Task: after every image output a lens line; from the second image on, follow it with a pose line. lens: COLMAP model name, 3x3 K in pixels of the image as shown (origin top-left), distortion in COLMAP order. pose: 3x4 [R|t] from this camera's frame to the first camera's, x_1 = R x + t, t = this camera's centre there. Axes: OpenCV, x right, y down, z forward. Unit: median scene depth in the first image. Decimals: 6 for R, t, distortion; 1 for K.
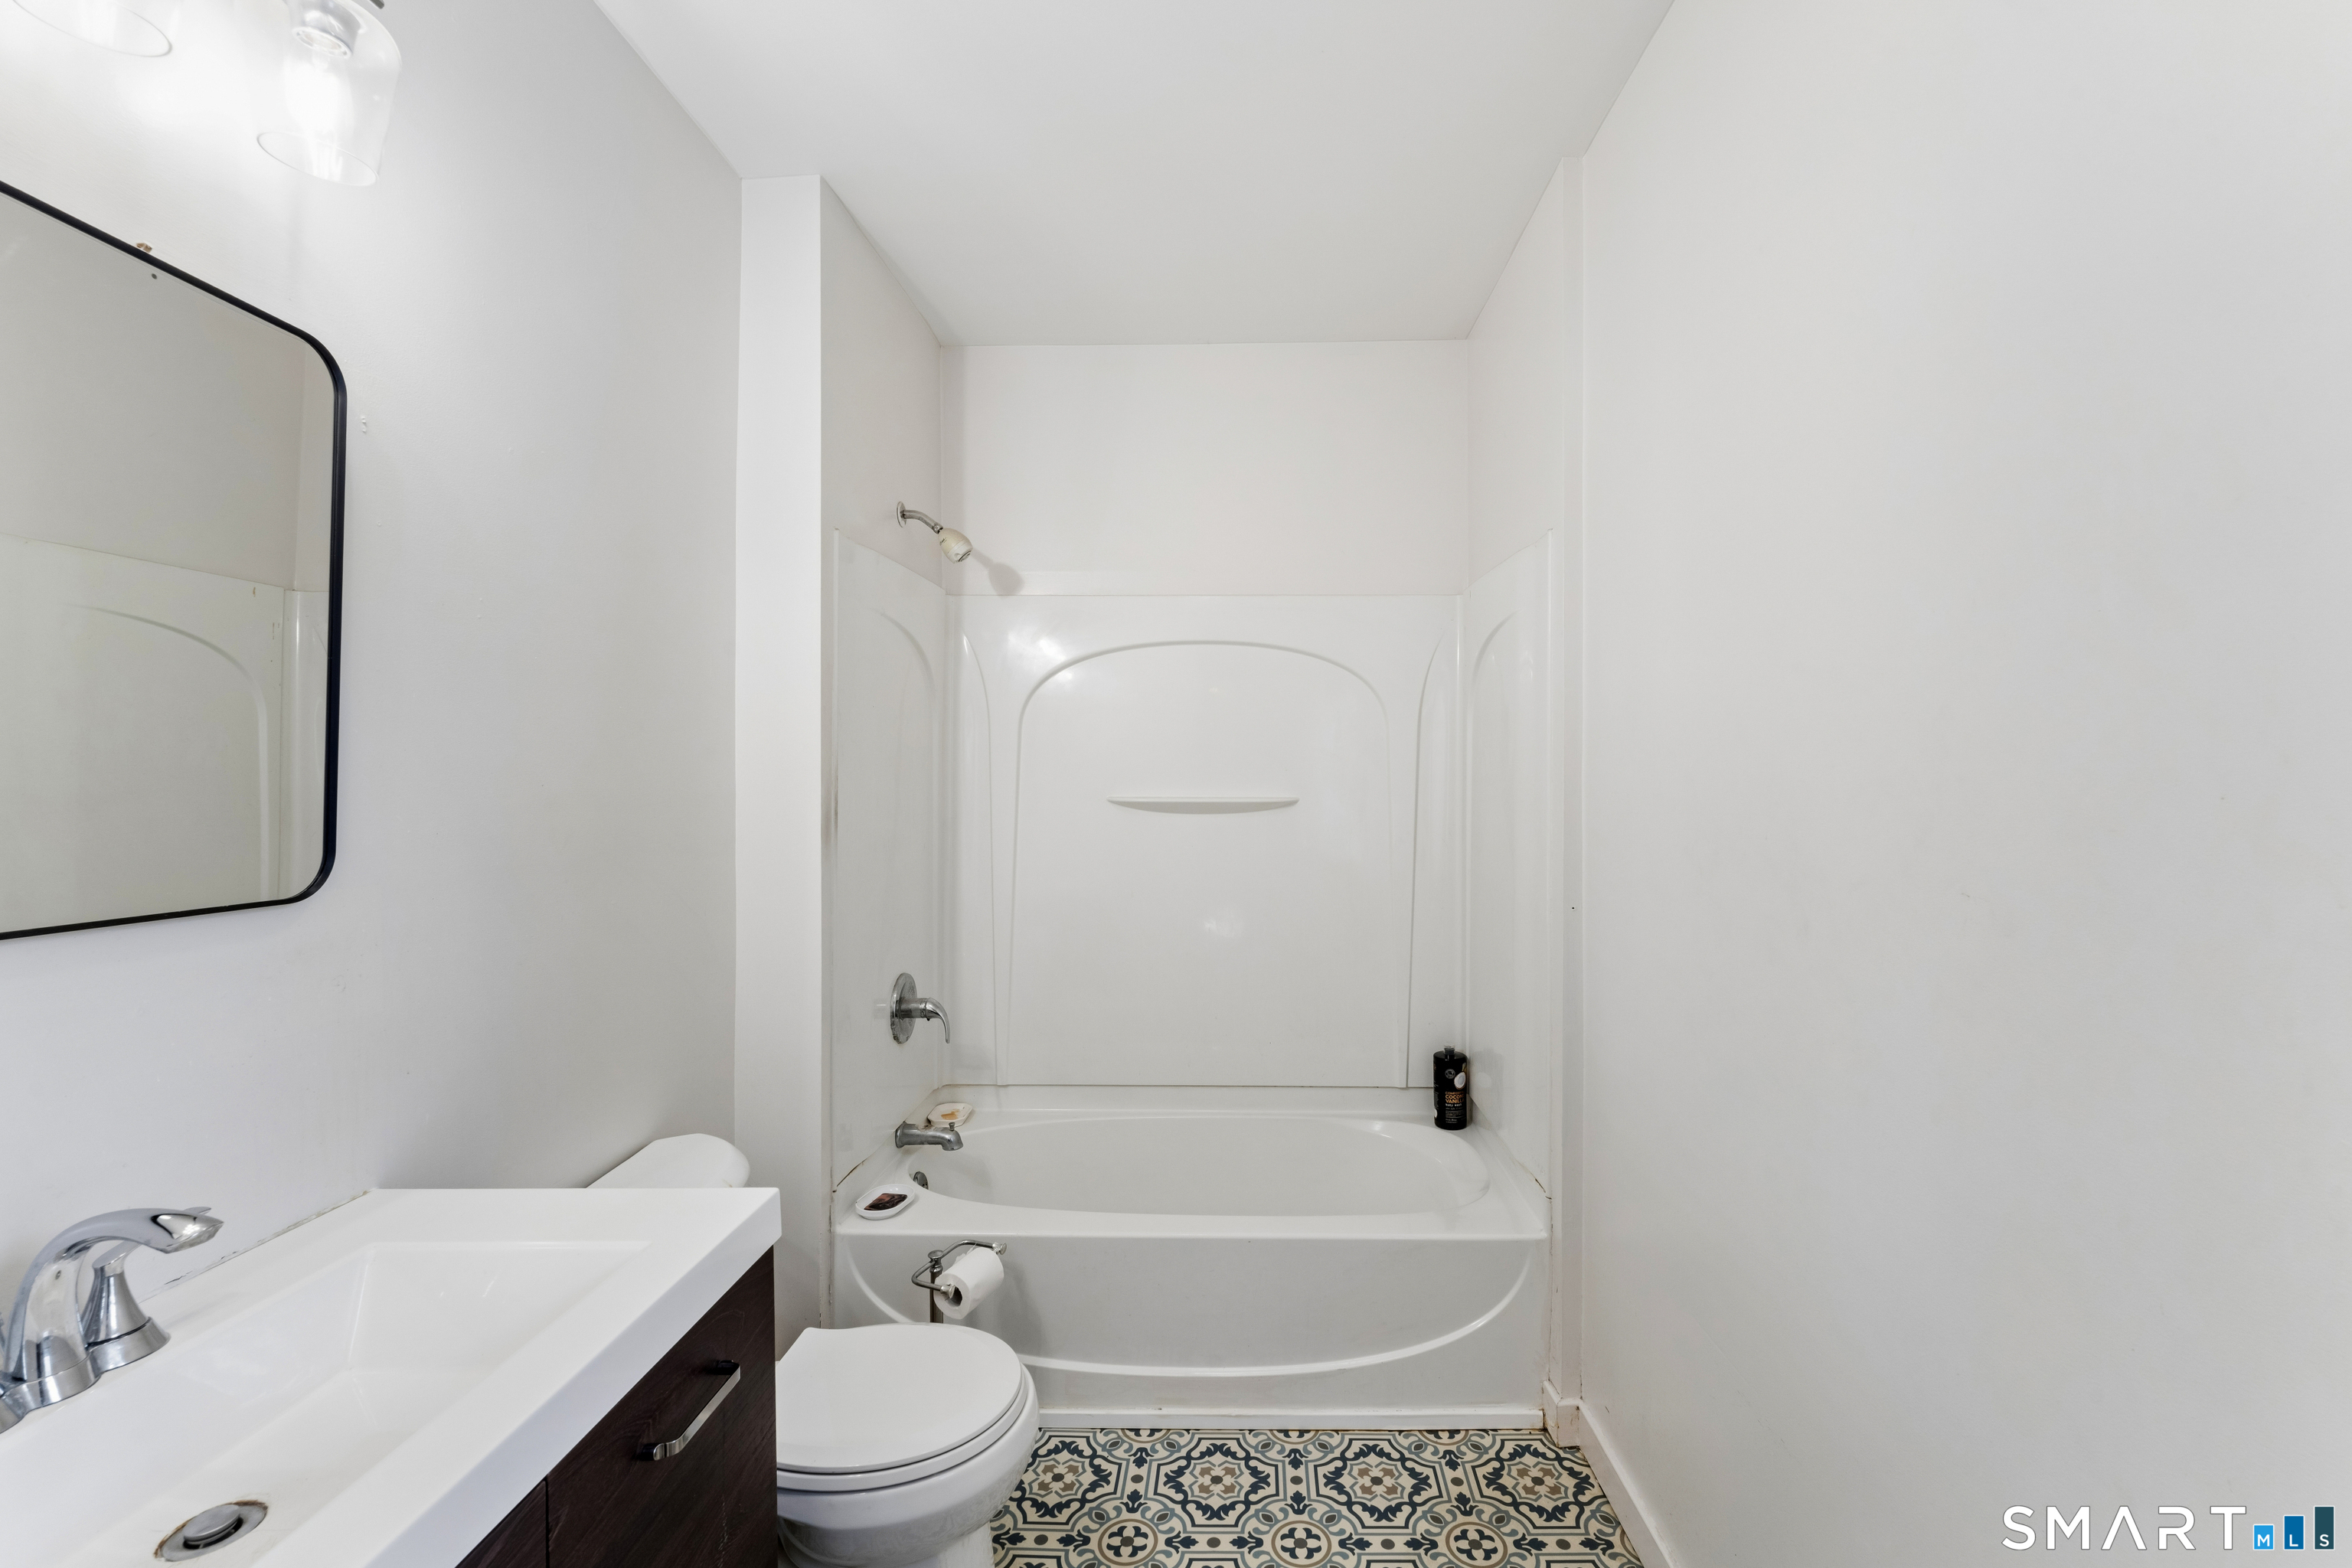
lens RADIAL K [[904.0, 0, 1176.0], [0, 904.0, 784.0], [0, 0, 1]] dist [-0.002394, -0.000065]
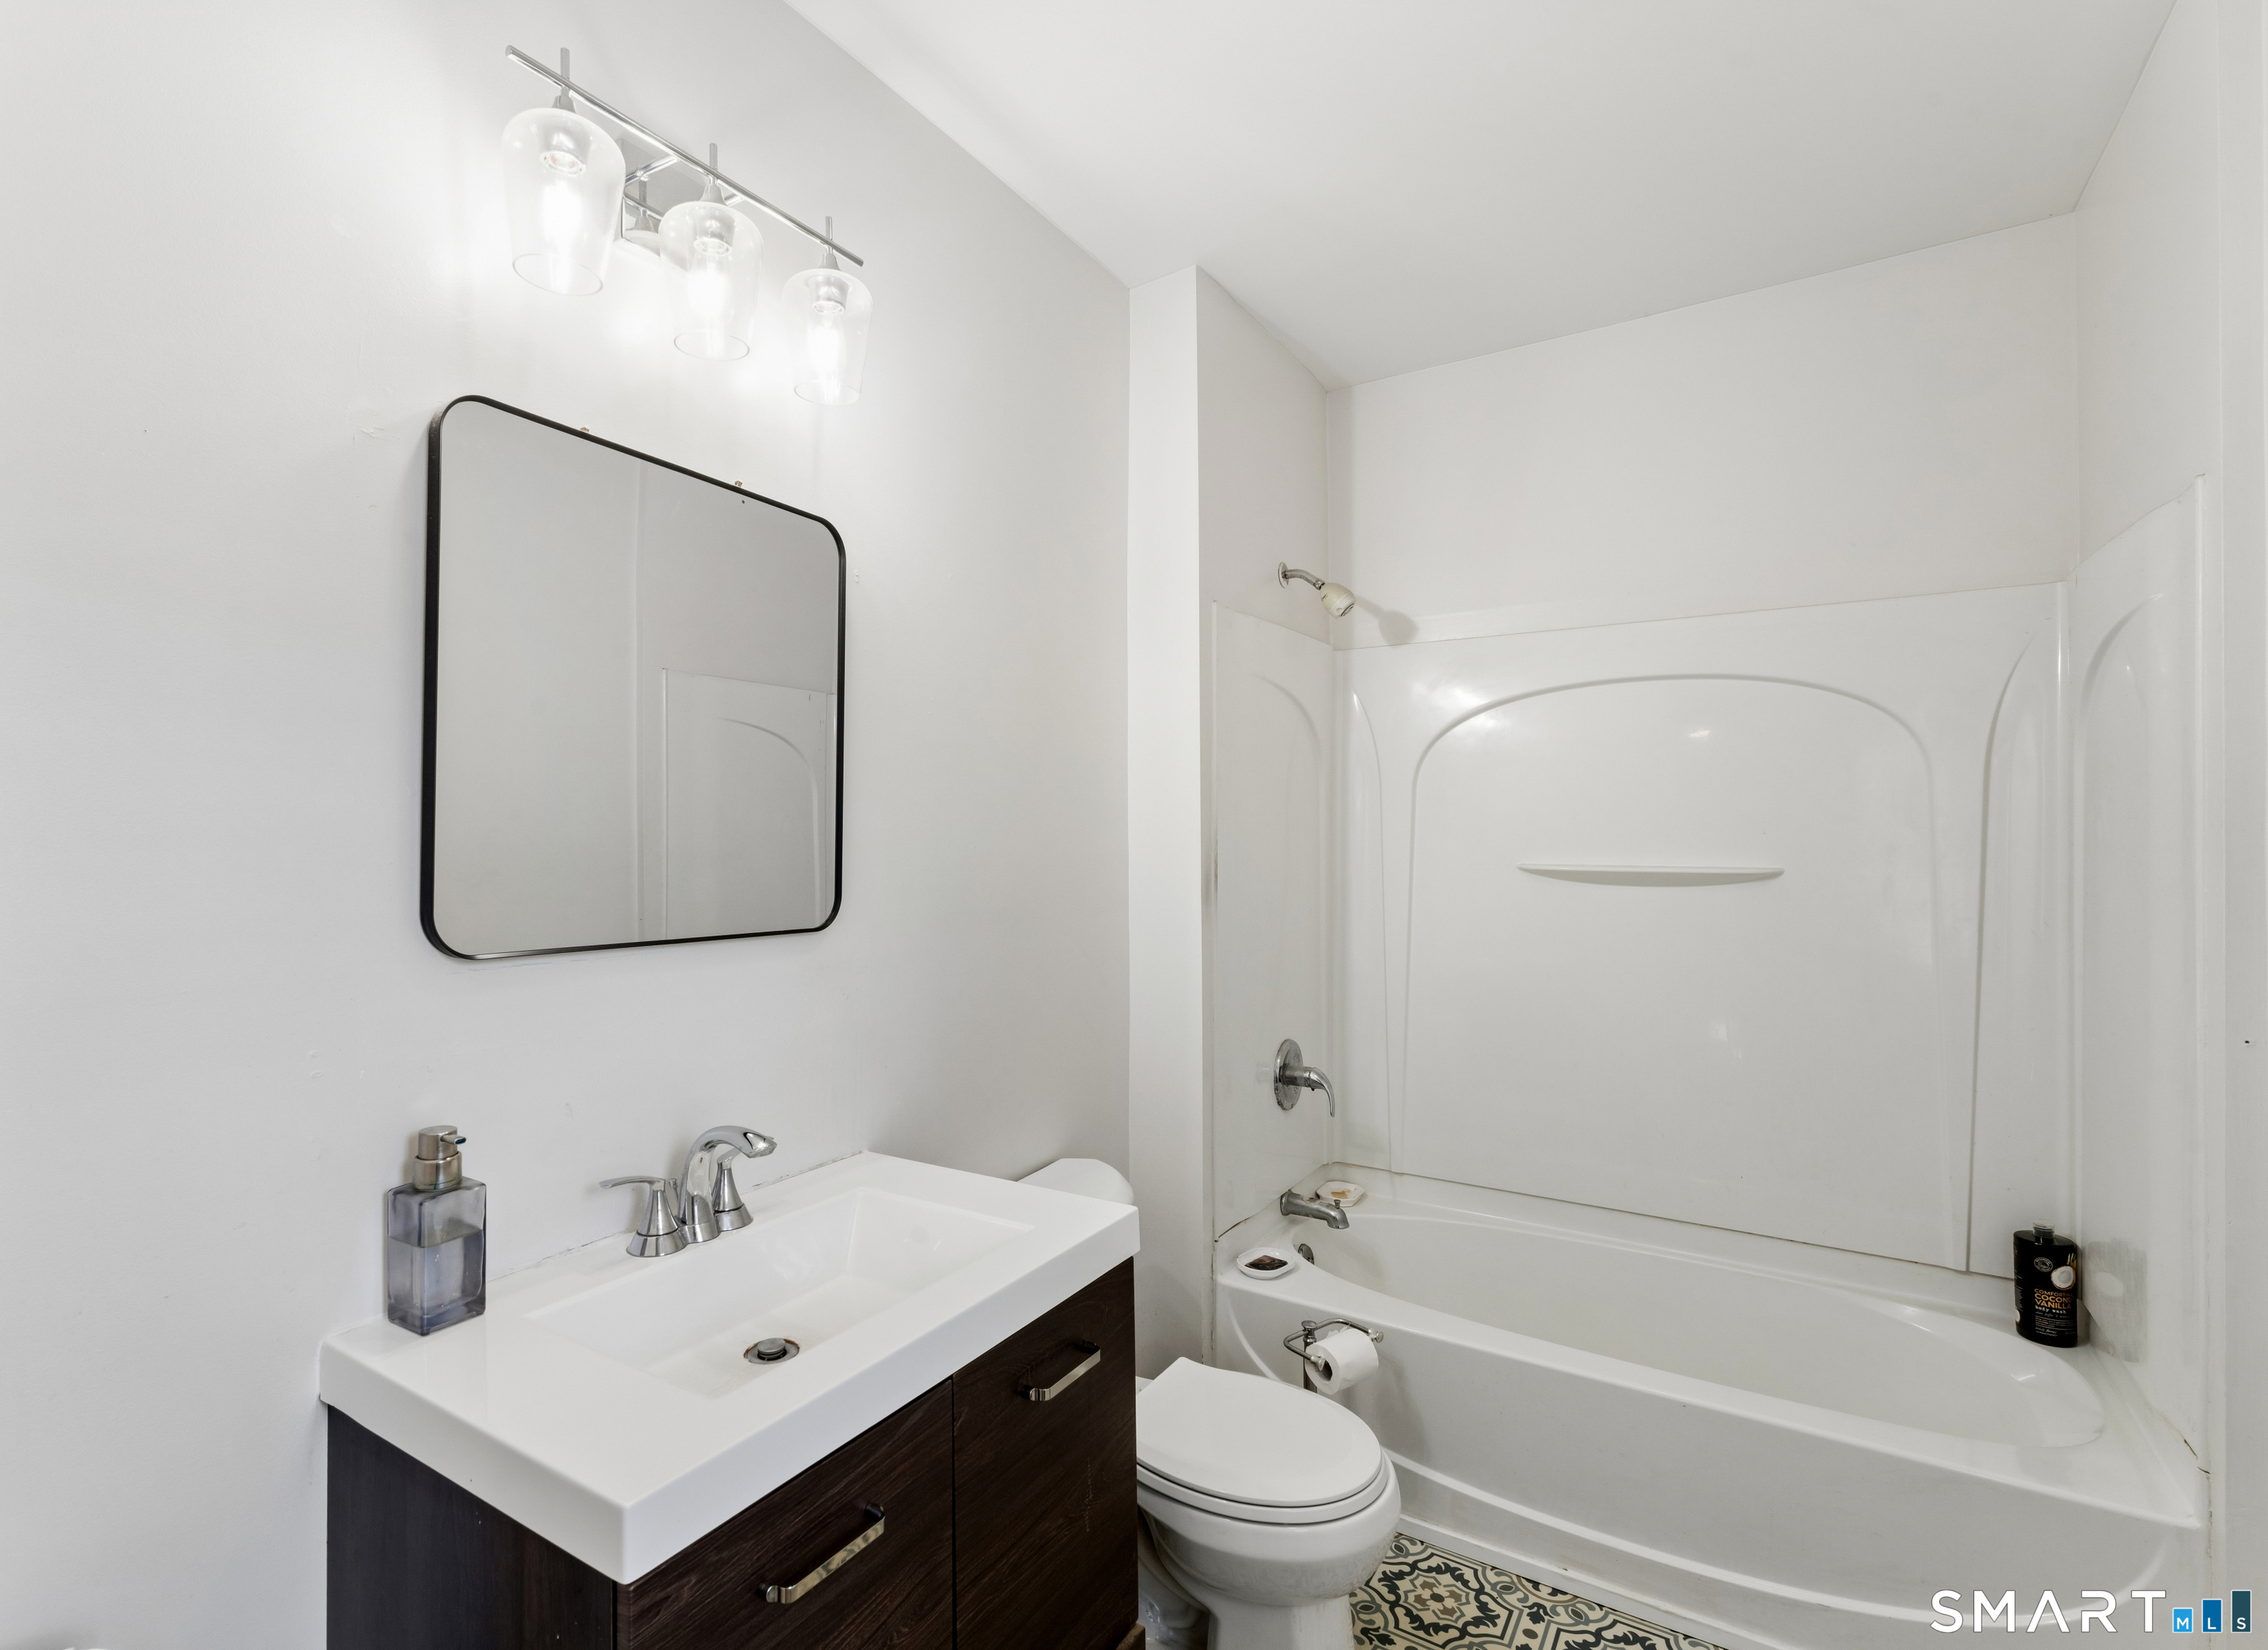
lens RADIAL K [[1053.5, 0, 1132.0], [0, 1053.5, 867.7], [0, 0, 1]] dist [0.002314, 0.000081]
pose [[0.868124, 0.016606, -0.496069, 0.121560], [-0.006466, 0.999734, 0.022149, -0.002365], [0.496305, -0.016020, 0.868001, -0.082648]]
